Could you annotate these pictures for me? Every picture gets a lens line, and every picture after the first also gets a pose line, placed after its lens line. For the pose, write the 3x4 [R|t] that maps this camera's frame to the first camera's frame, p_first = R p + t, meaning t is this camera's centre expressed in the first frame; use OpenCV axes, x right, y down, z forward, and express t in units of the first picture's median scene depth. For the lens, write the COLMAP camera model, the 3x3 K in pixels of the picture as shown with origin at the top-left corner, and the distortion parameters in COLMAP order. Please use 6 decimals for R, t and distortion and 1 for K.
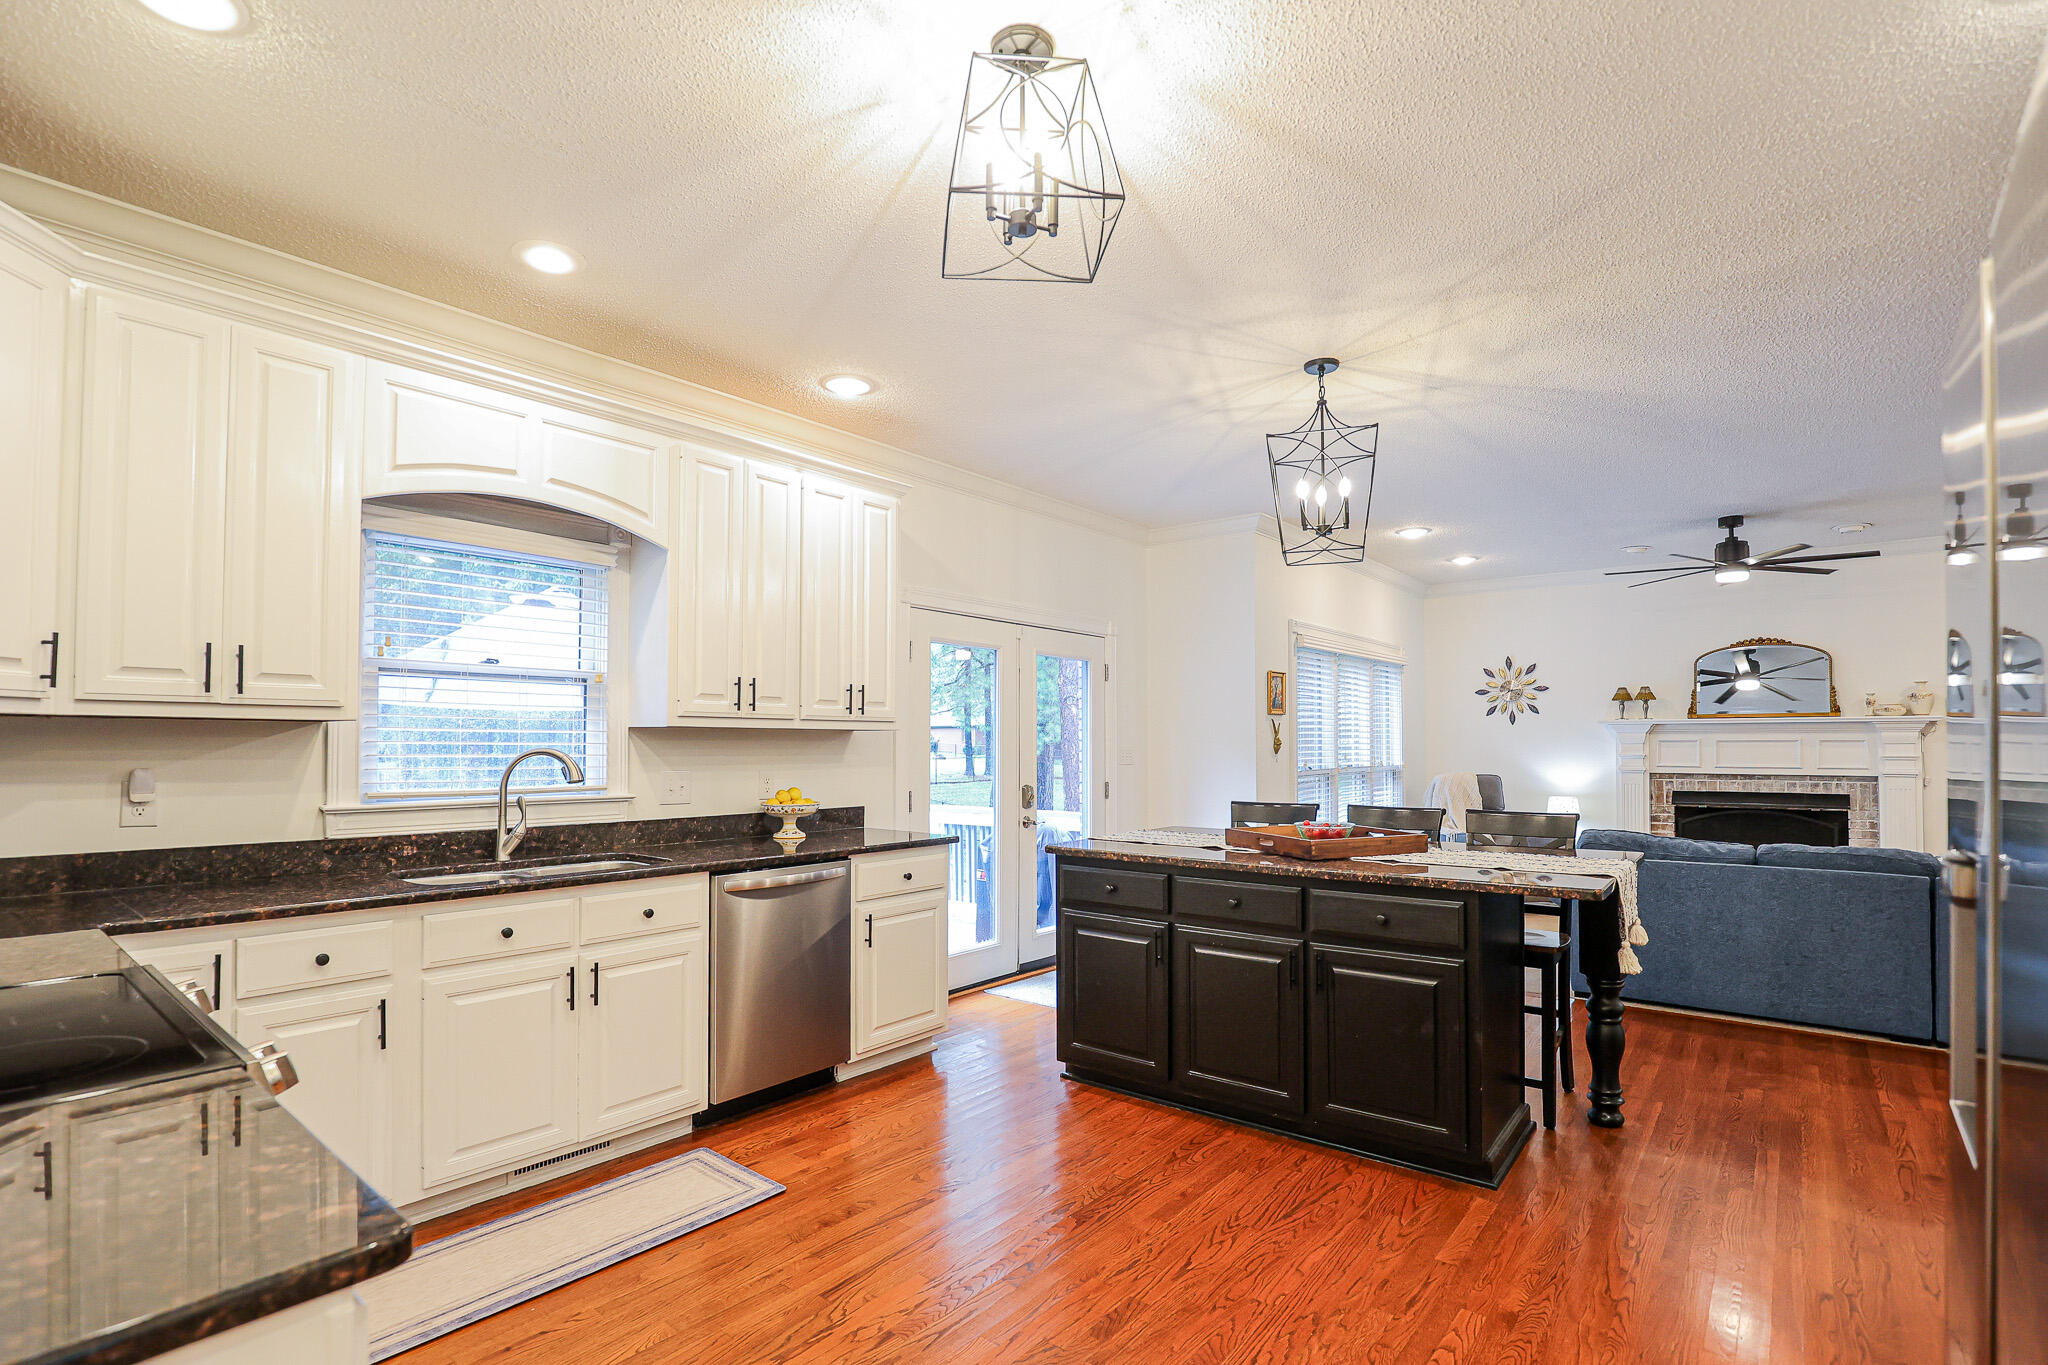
lens RADIAL K [[960.4, 0, 1054.8], [0, 960.4, 736.9], [0, 0, 1]] dist [-0.030326, 0.003280]
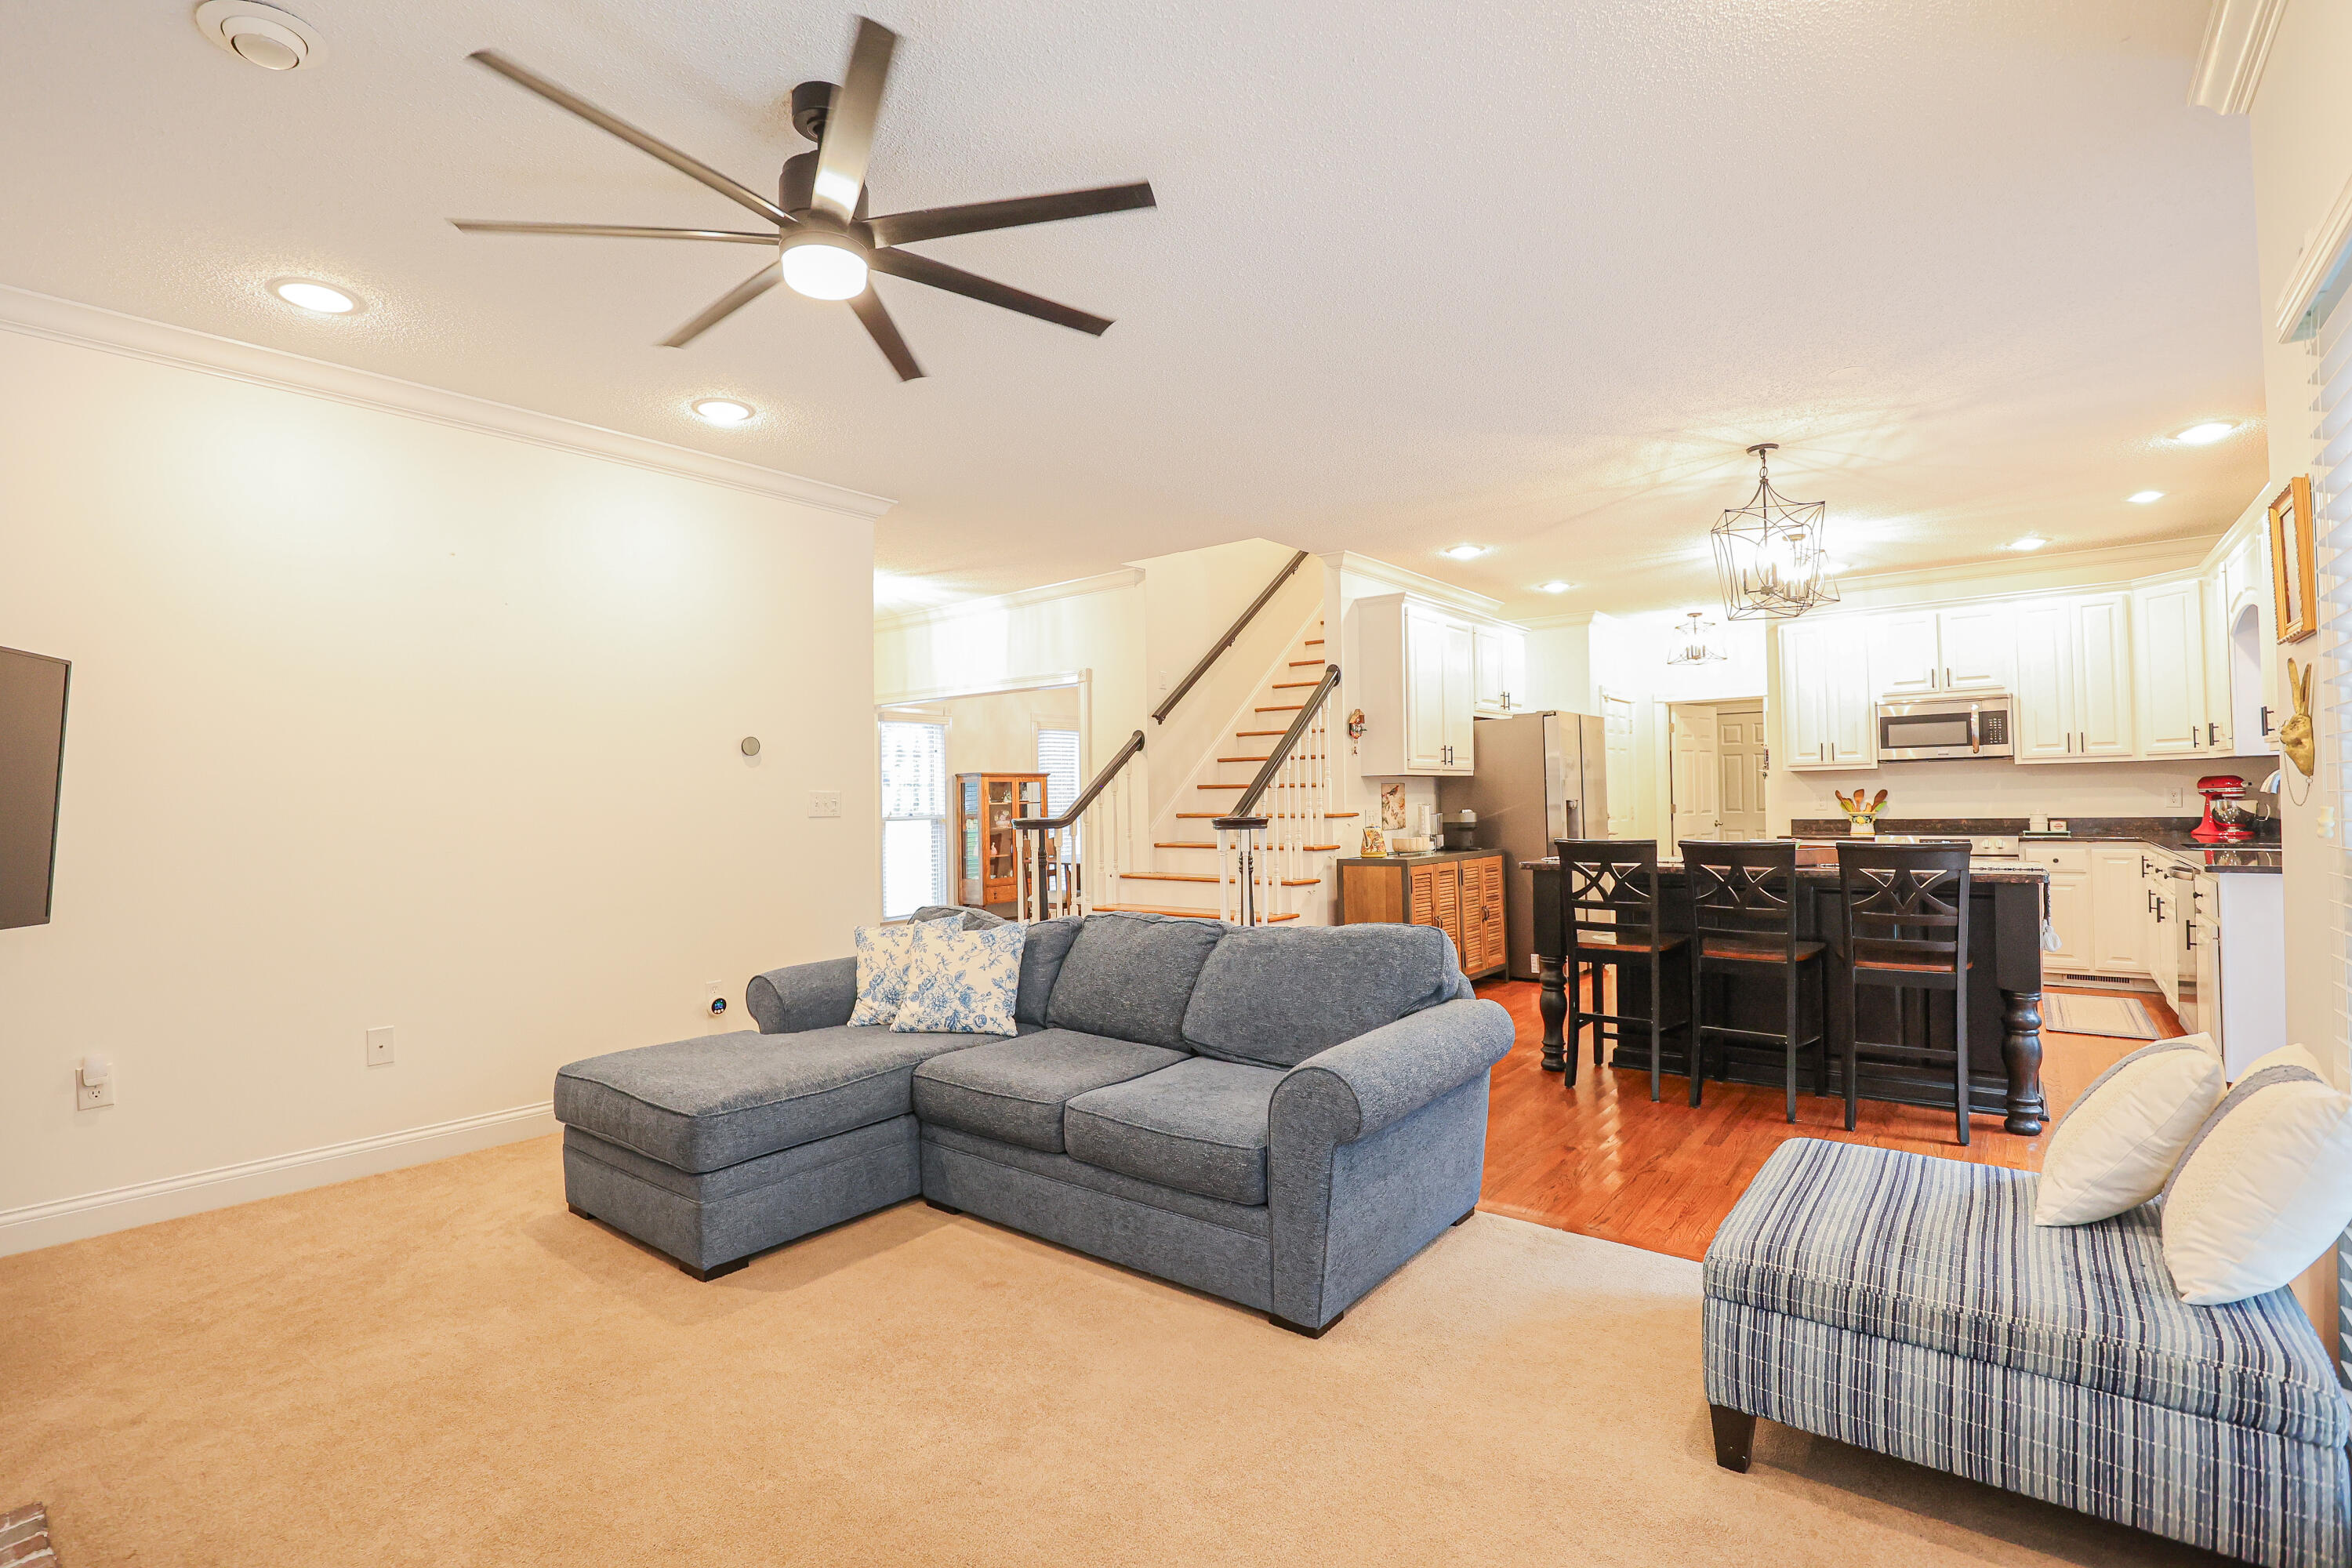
lens RADIAL K [[1103.0, 0, 1162.9], [0, 1103.0, 778.9], [0, 0, 1]] dist [-0.030326, 0.003280]
pose [[-0.999850, 0.016087, 0.006466, 0.647869], [0.015896, 0.999463, -0.028654, 0.026416], [-0.006923, -0.028547, -0.999568, 1.488005]]
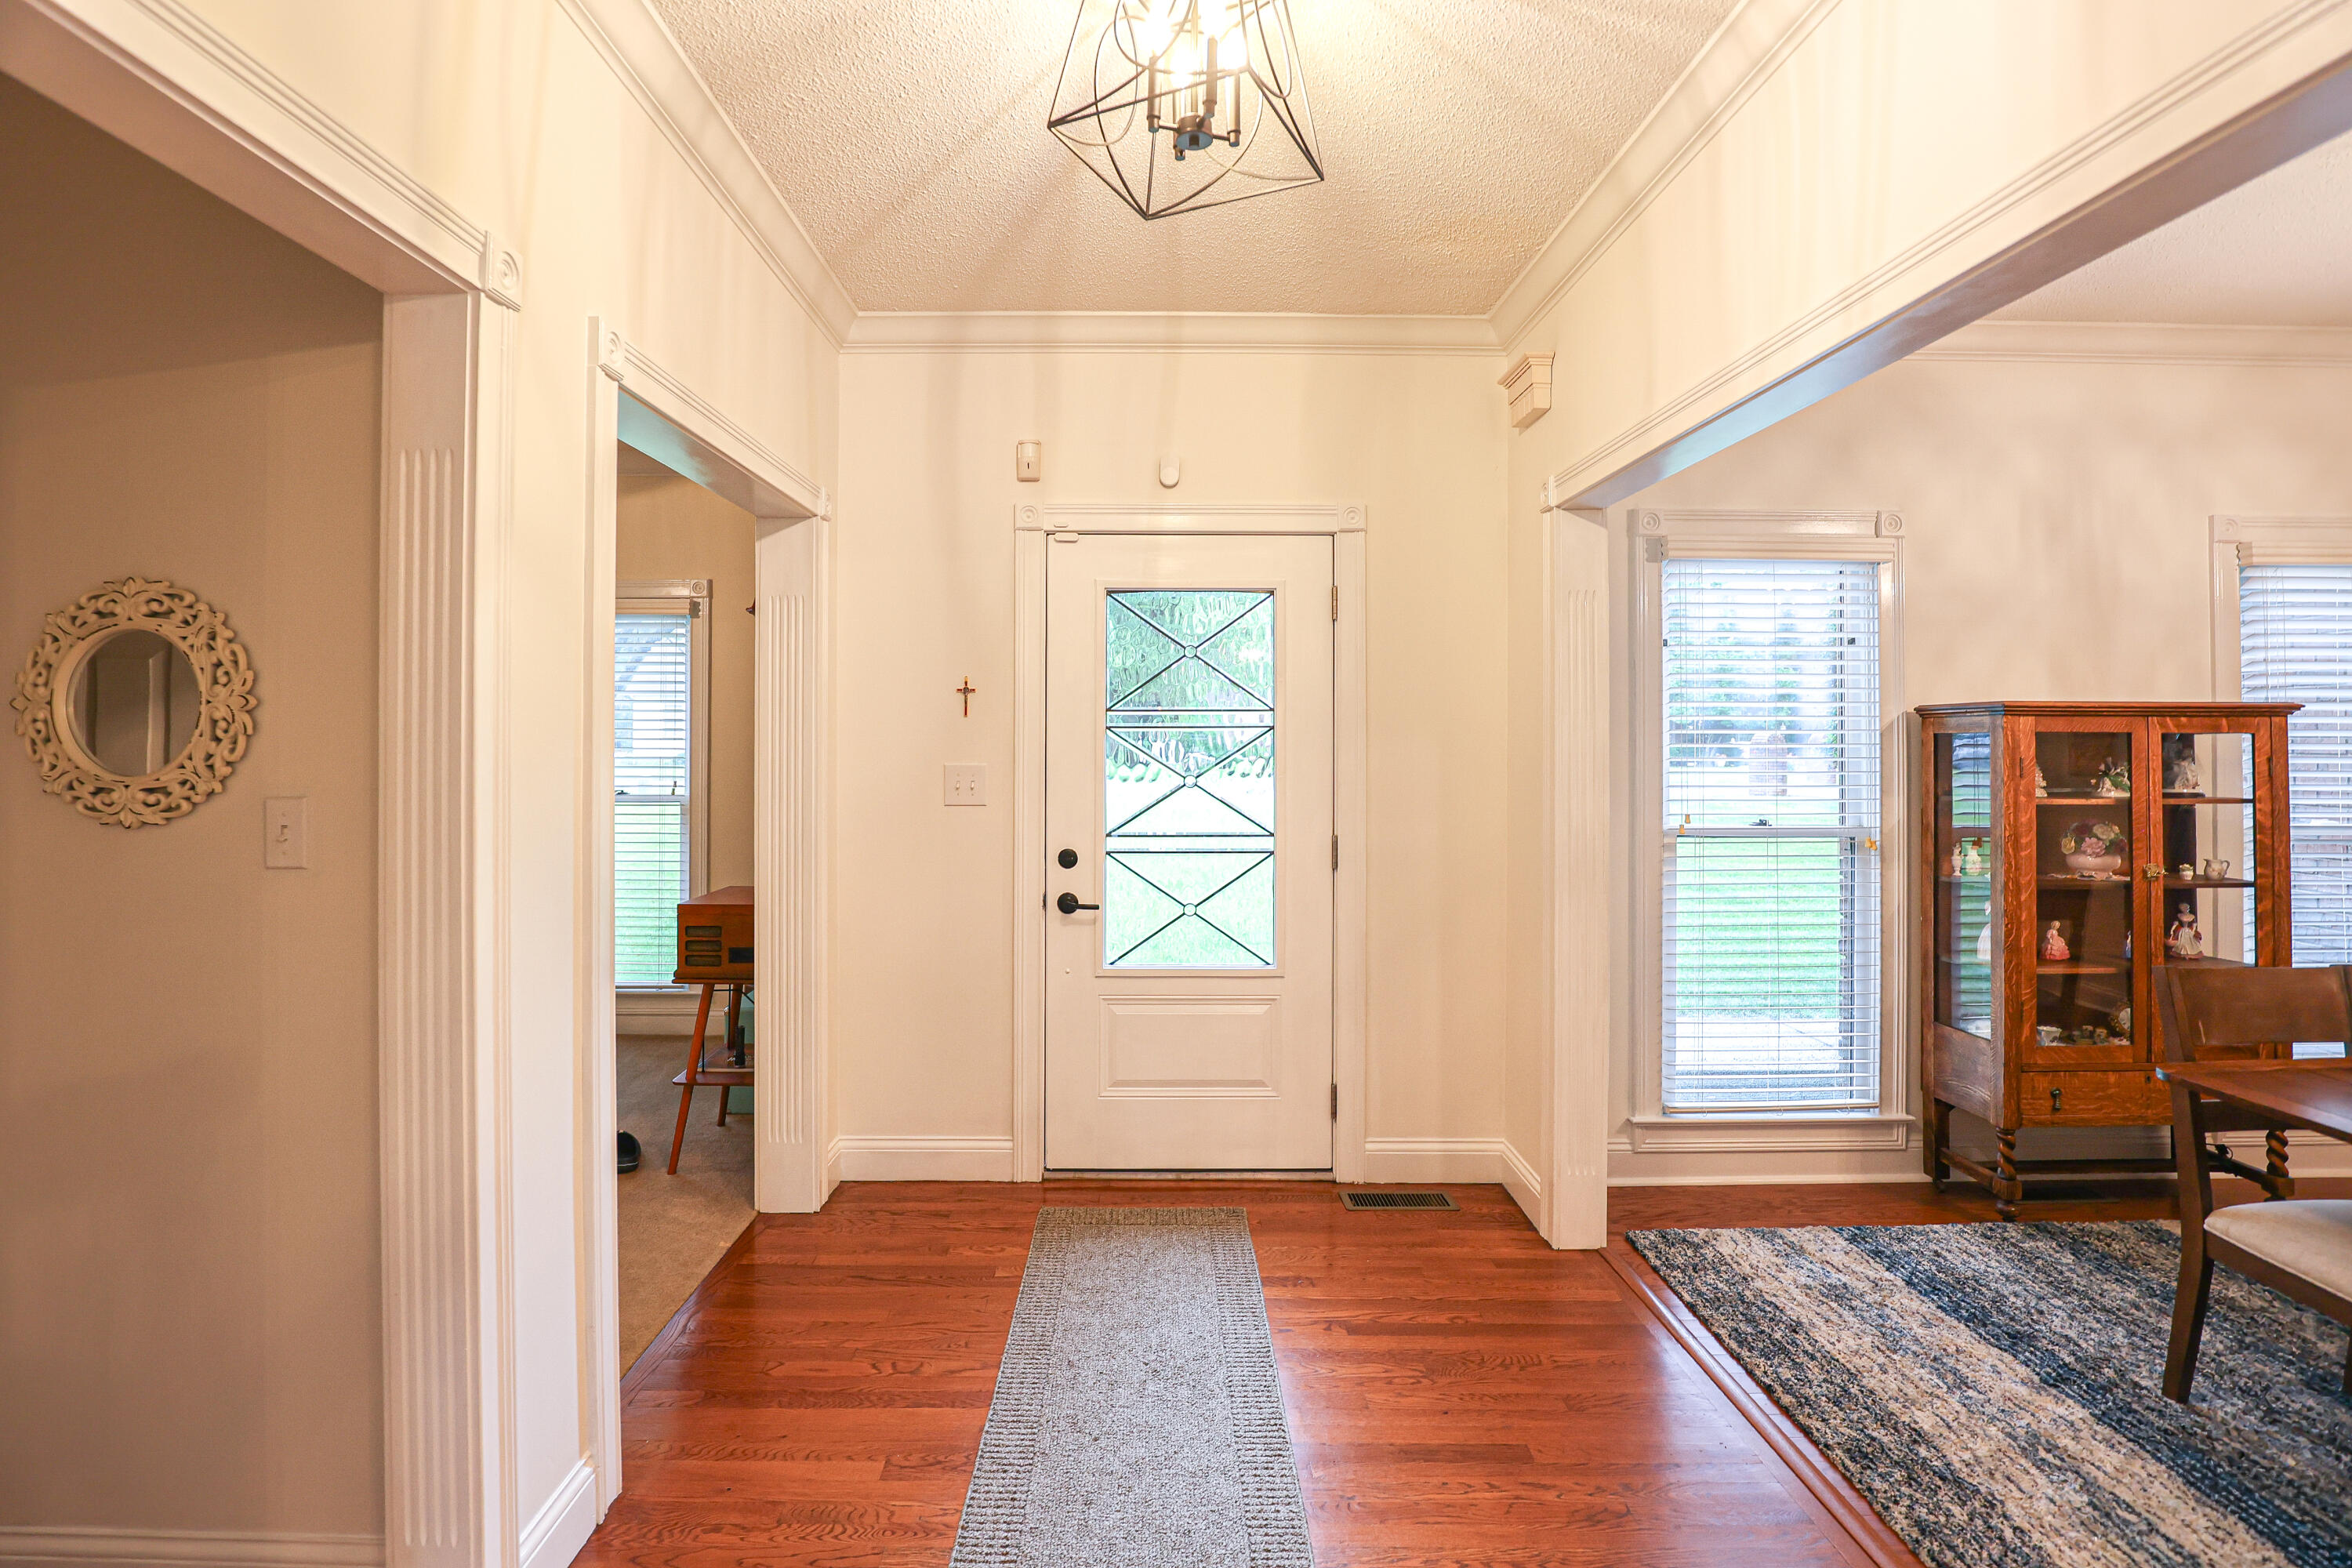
lens RADIAL K [[1103.0, 0, 1159.3], [0, 1103.0, 721.5], [0, 0, 1]] dist [-0.030326, 0.003280]
pose [[-0.630350, 0.012500, 0.776211, 0.798644], [-0.008325, 0.999704, -0.022860, -0.014321], [-0.776267, -0.020872, -0.630059, 0.371731]]
